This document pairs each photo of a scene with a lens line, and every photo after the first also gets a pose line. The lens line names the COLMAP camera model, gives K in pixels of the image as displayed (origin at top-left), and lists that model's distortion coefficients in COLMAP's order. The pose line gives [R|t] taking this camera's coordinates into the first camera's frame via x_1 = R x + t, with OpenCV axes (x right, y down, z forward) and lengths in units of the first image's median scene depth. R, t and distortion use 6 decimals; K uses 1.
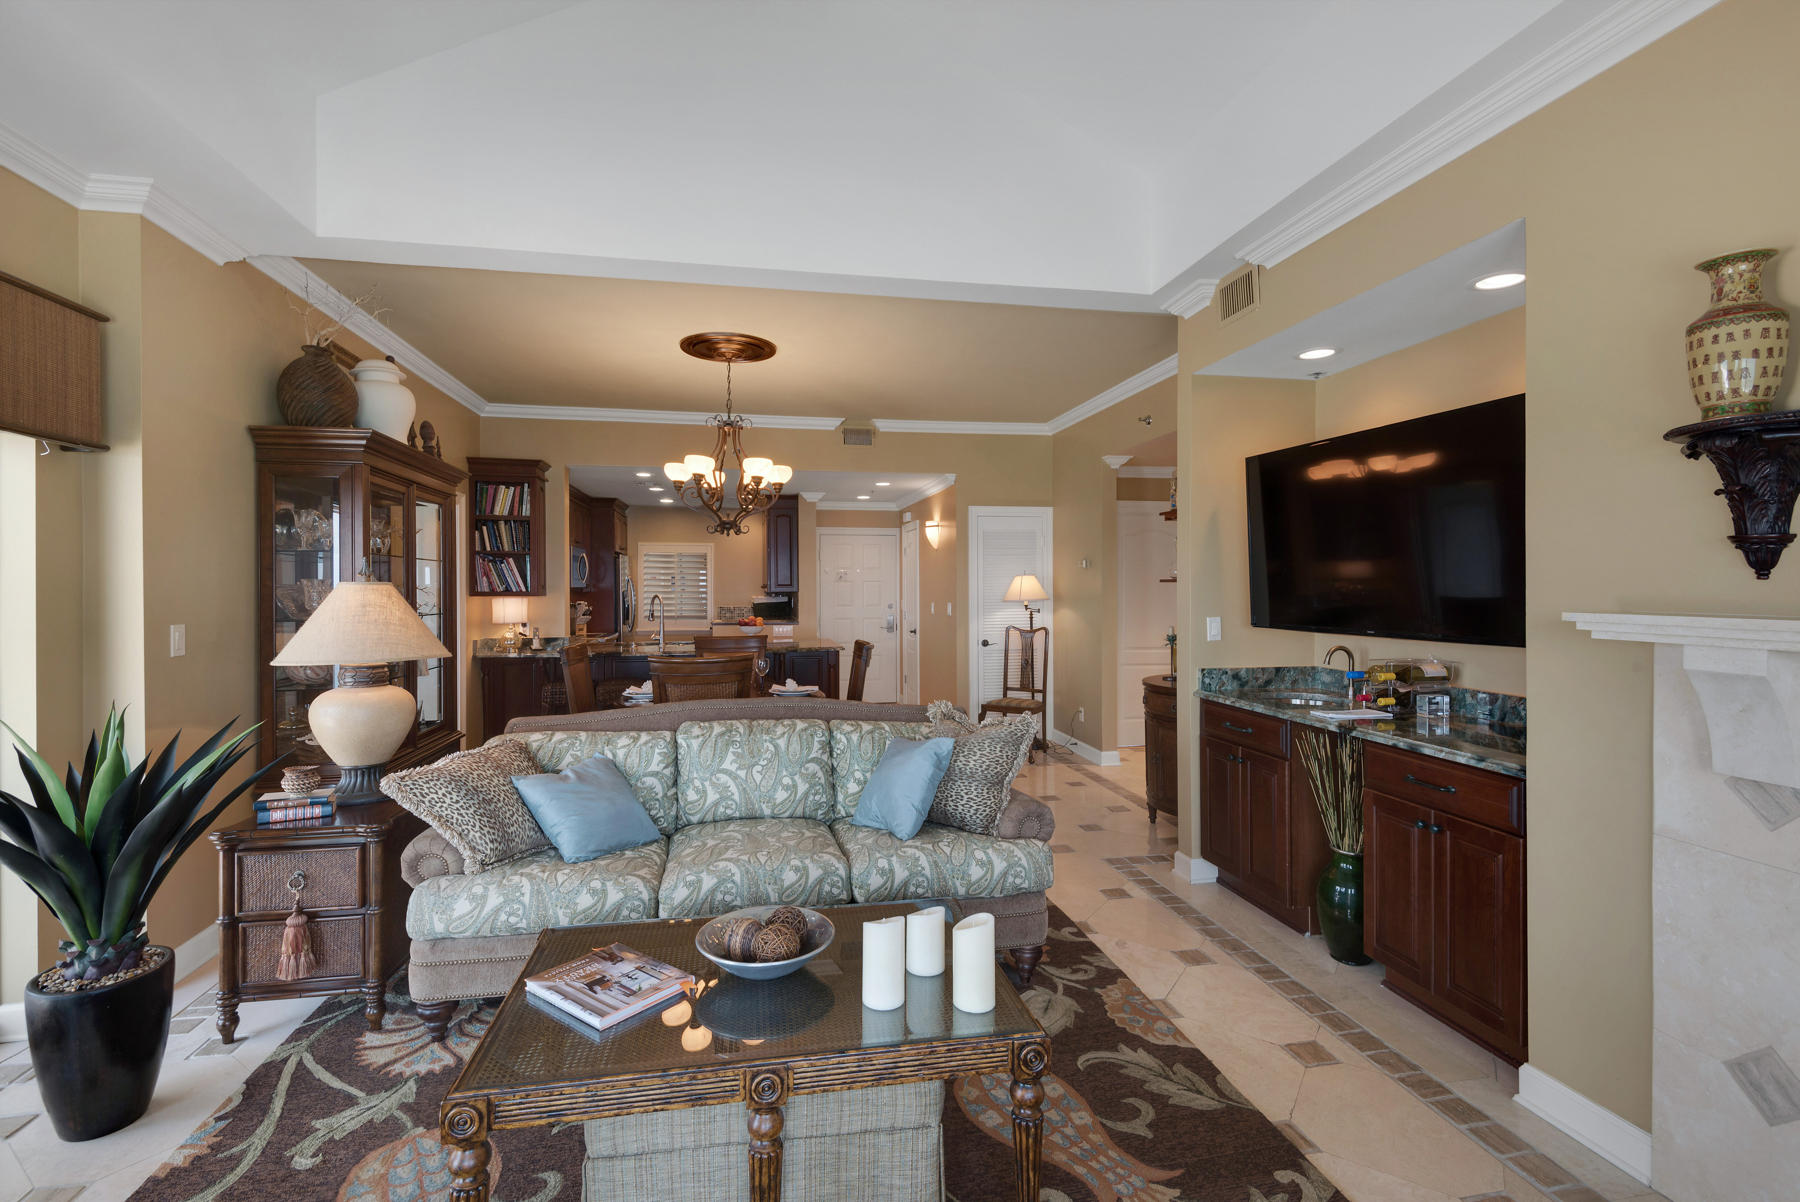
lens RADIAL K [[823.0, 0, 899.6], [0, 823.0, 585.7], [0, 0, 1]] dist [0.010649, -0.000301]
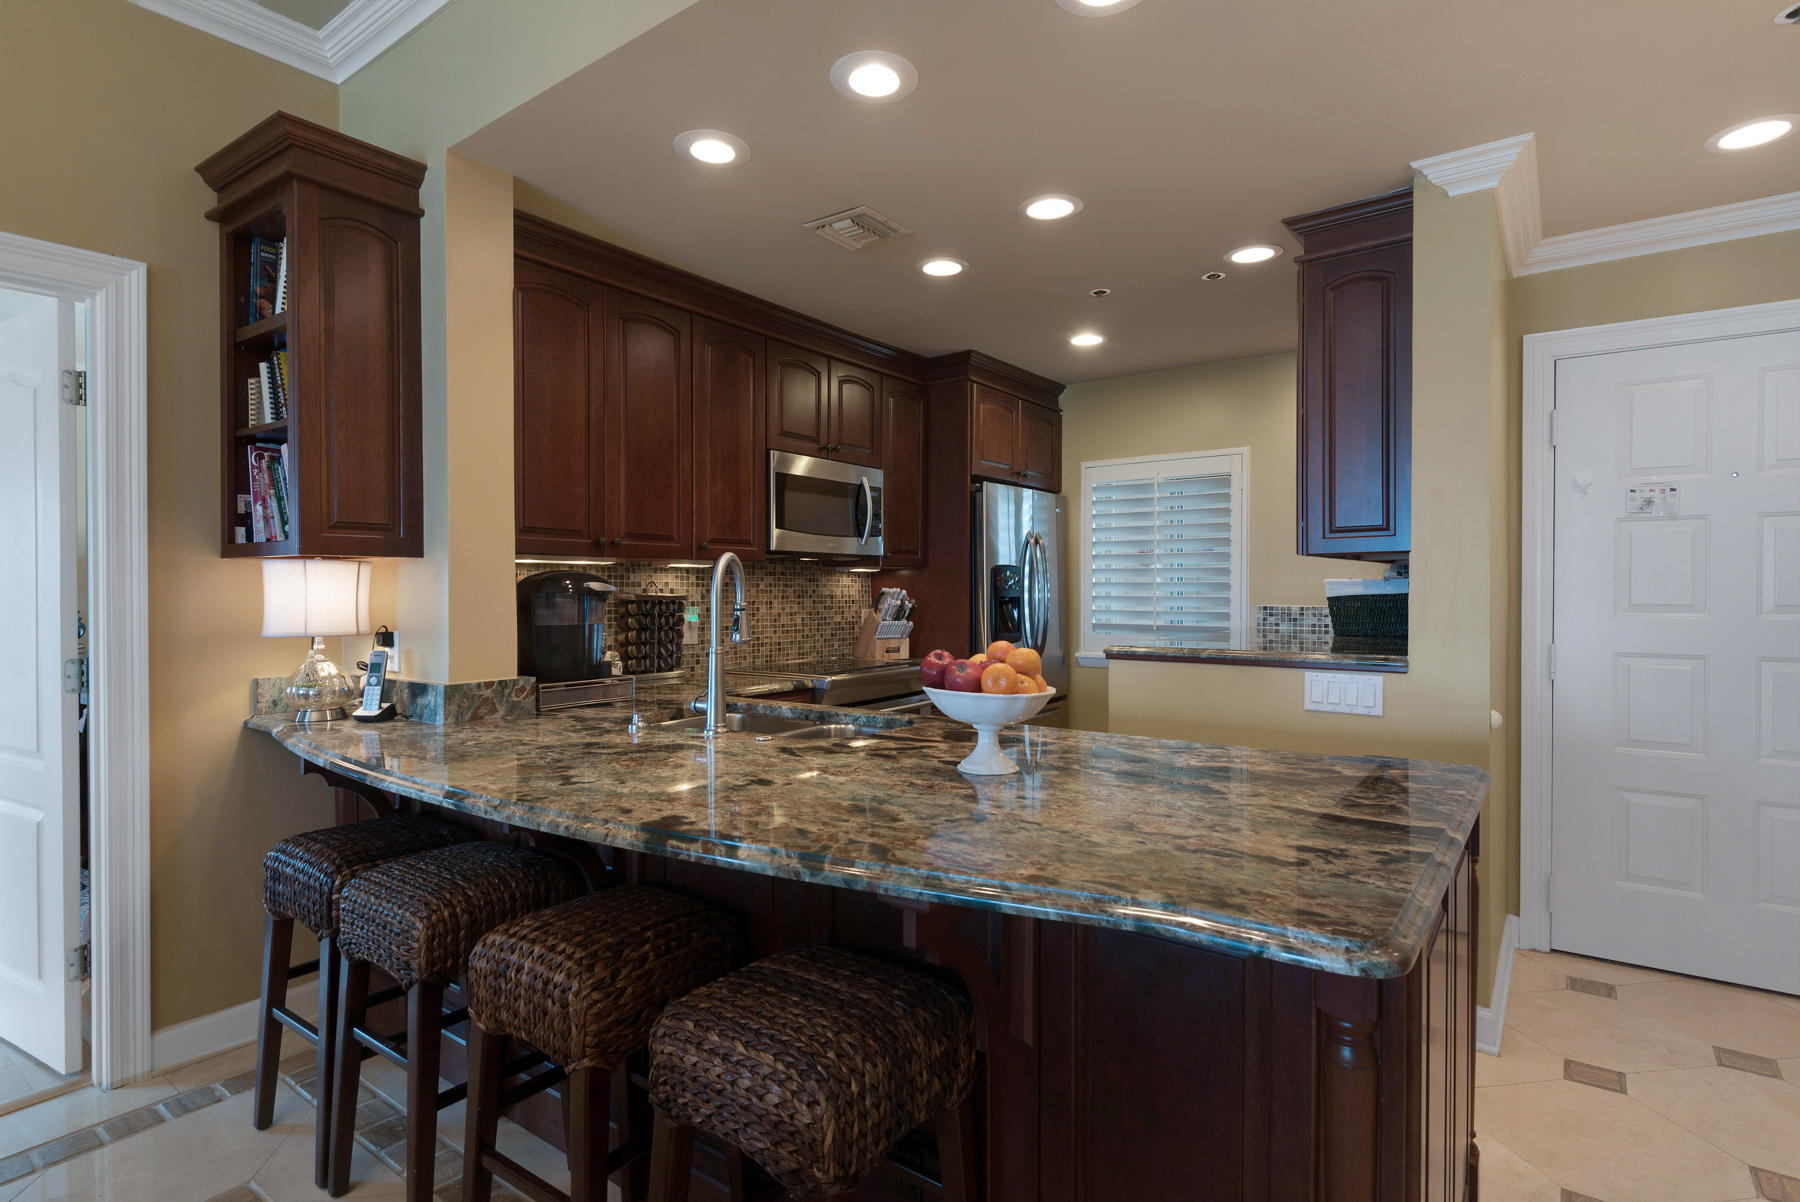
lens RADIAL K [[908.2, 0, 900.0], [0, 908.2, 601.0], [0, 0, 1]] dist [0.003897, 0.000118]
pose [[0.680317, 0.008876, -0.732865, -0.026677], [0.001668, 0.999905, 0.013659, 0.025698], [0.732916, -0.010515, 0.680237, 0.898810]]
